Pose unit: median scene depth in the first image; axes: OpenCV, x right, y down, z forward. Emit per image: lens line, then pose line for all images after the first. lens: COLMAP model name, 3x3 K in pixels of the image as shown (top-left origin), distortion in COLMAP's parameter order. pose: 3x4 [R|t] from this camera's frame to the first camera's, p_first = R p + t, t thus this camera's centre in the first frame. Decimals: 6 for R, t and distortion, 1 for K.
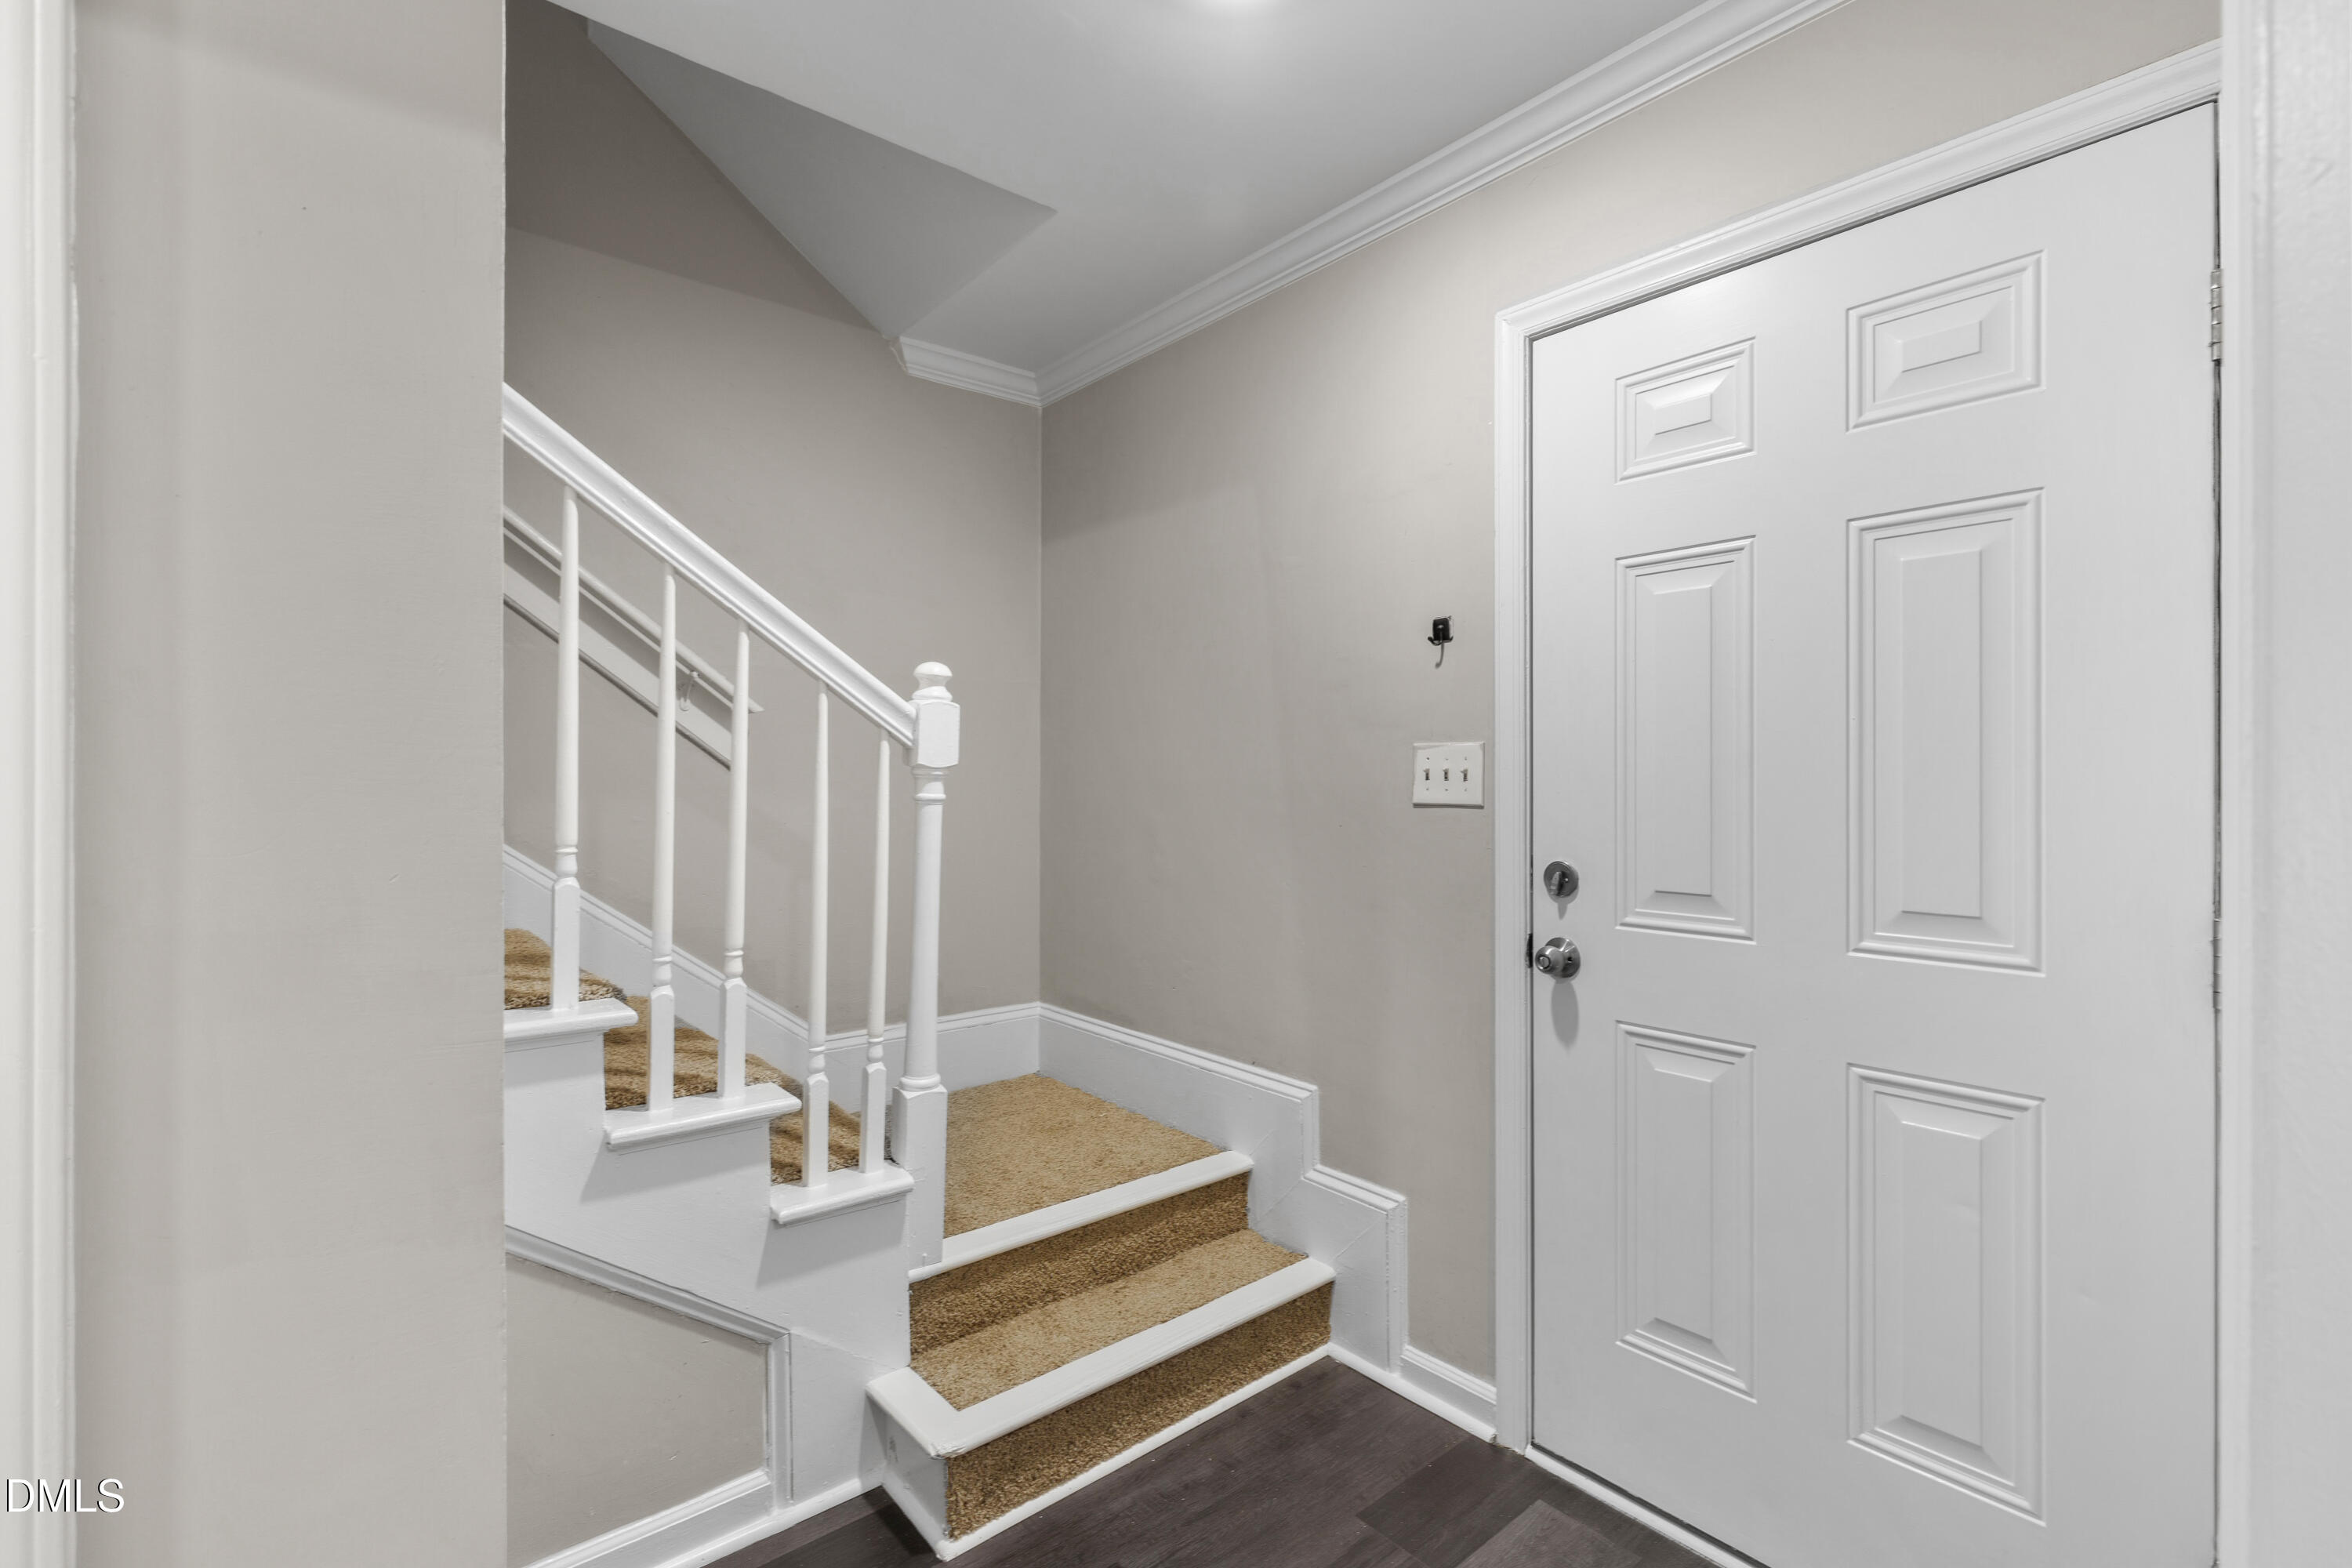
lens RADIAL K [[1053.1, 0, 1163.5], [0, 1053.1, 780.7], [0, 0, 1]] dist [0.012878, -0.004500]
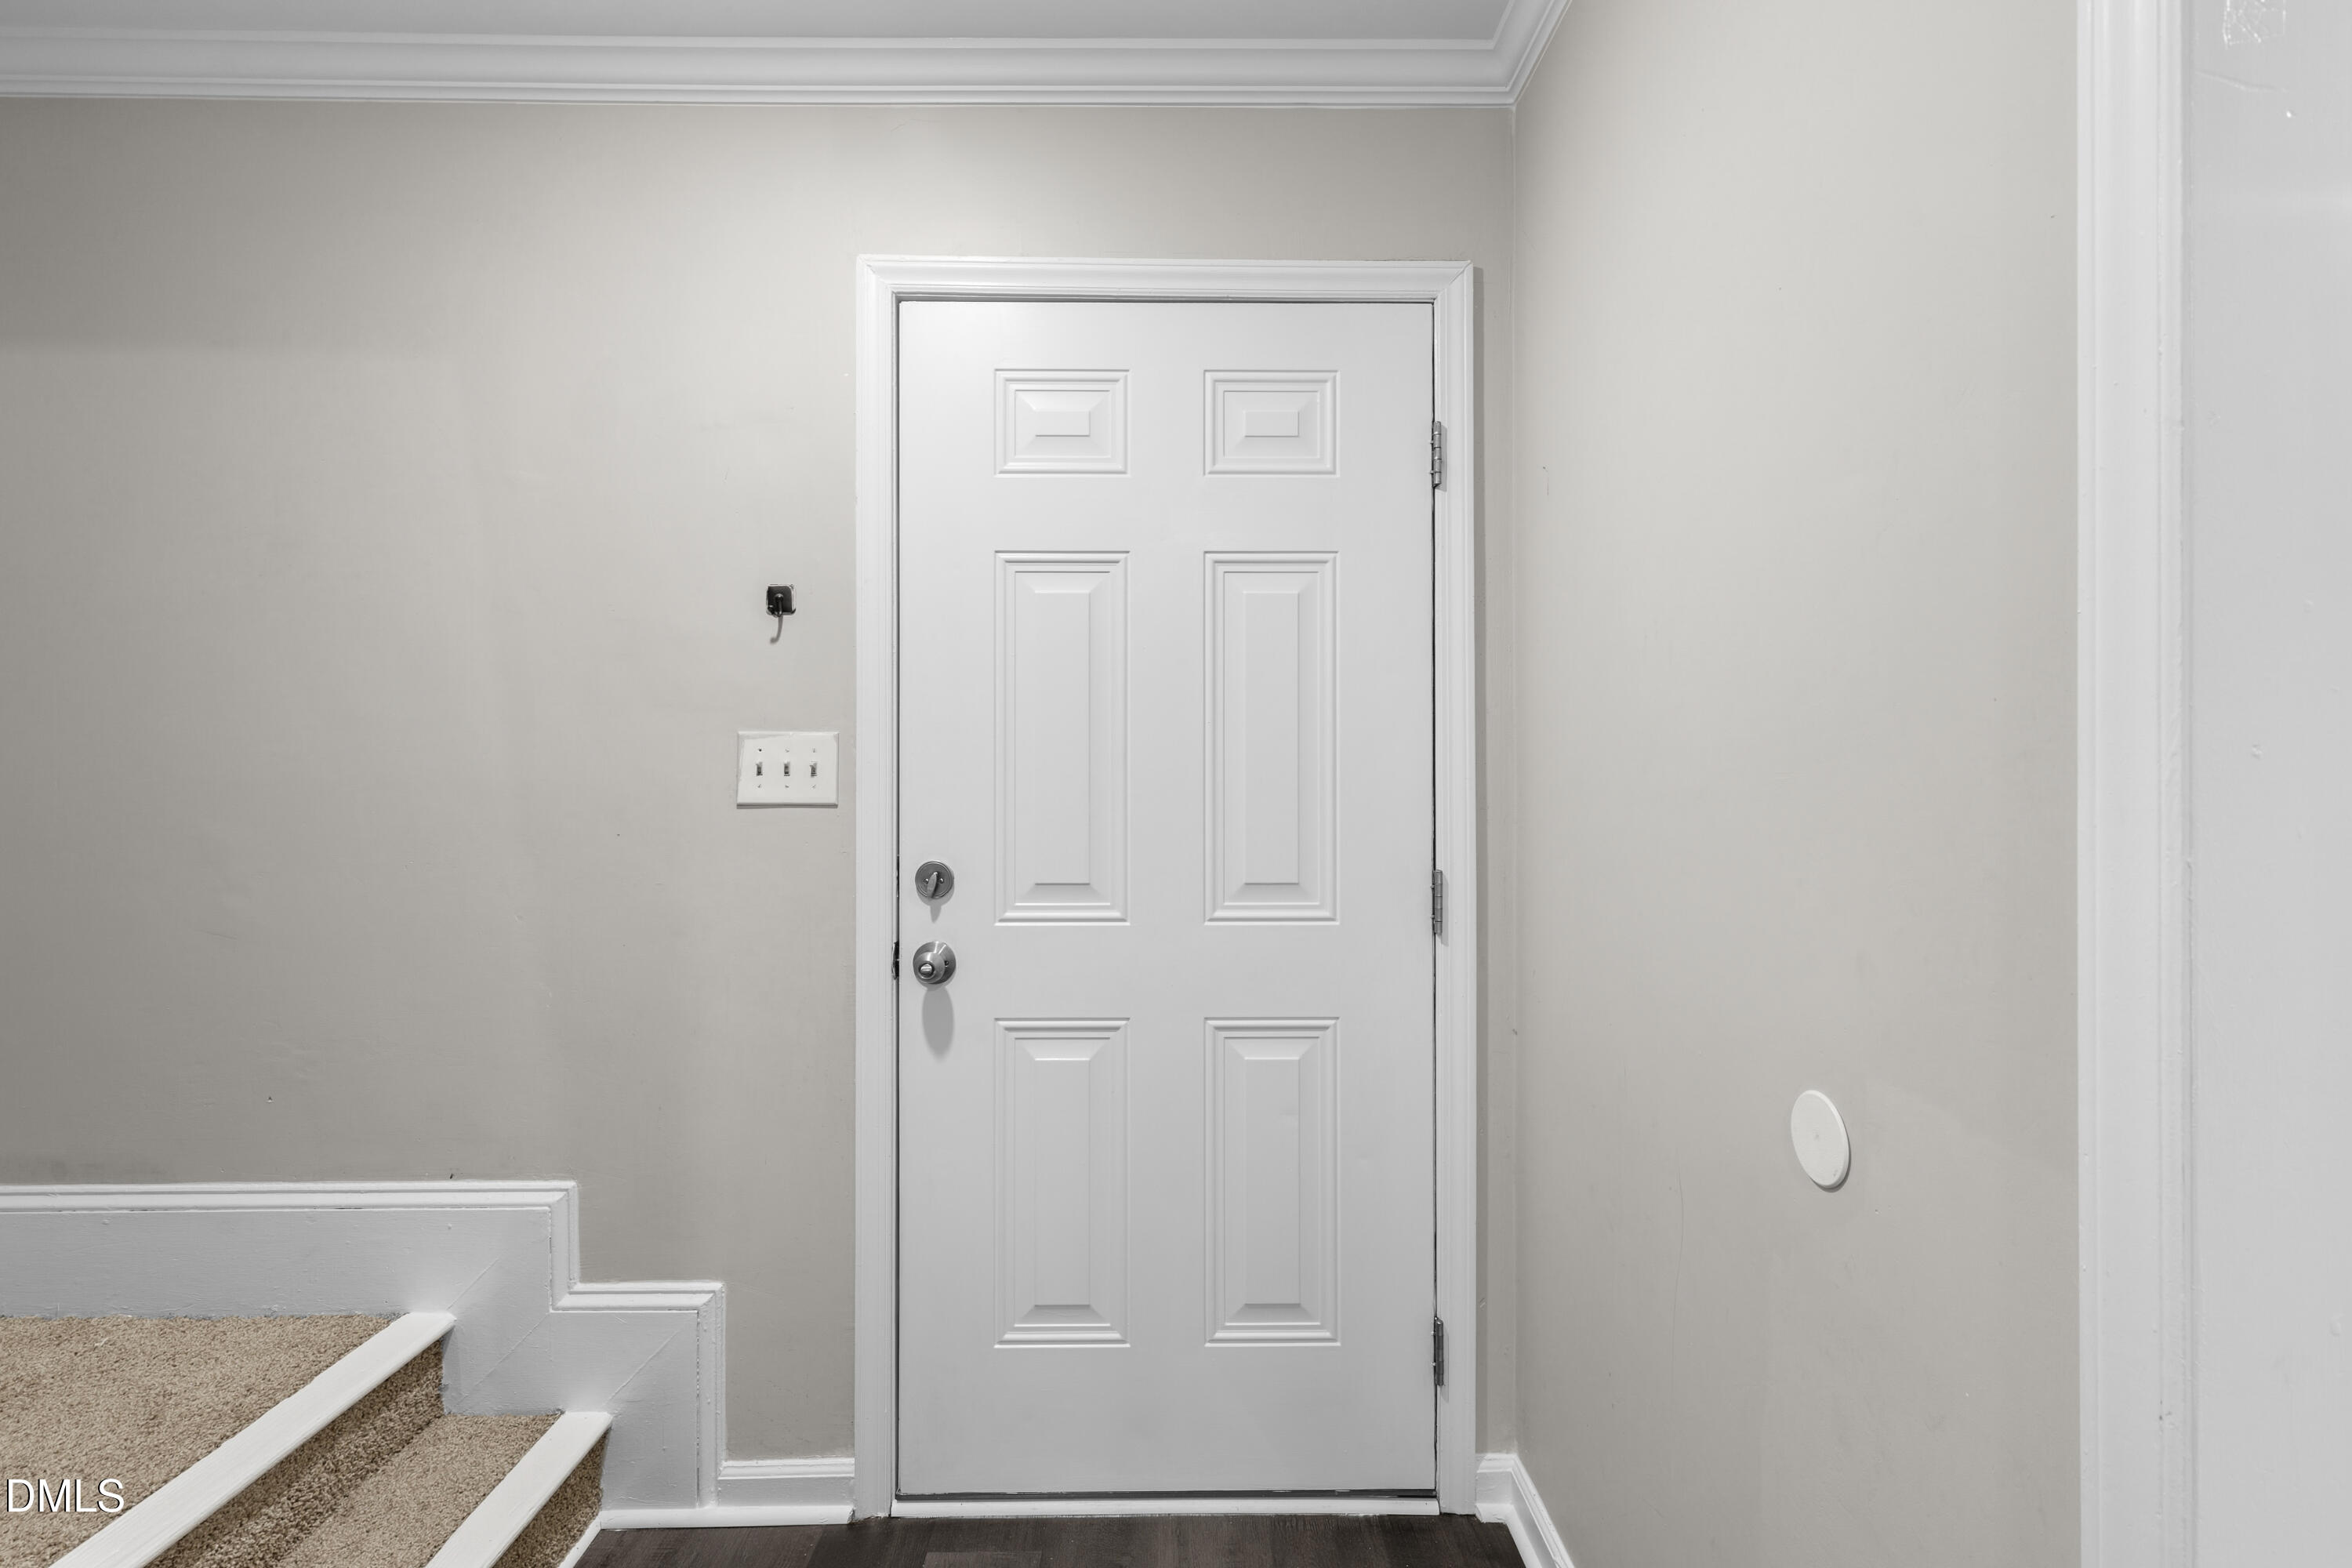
lens RADIAL K [[1053.1, 0, 1175.7], [0, 1053.1, 768.6], [0, 0, 1]] dist [0.012878, -0.004500]
pose [[0.630579, 0.001416, 0.776124, -0.204695], [0.002720, 0.999988, -0.004034, -0.002002], [-0.776120, 0.004655, 0.630568, 0.220488]]
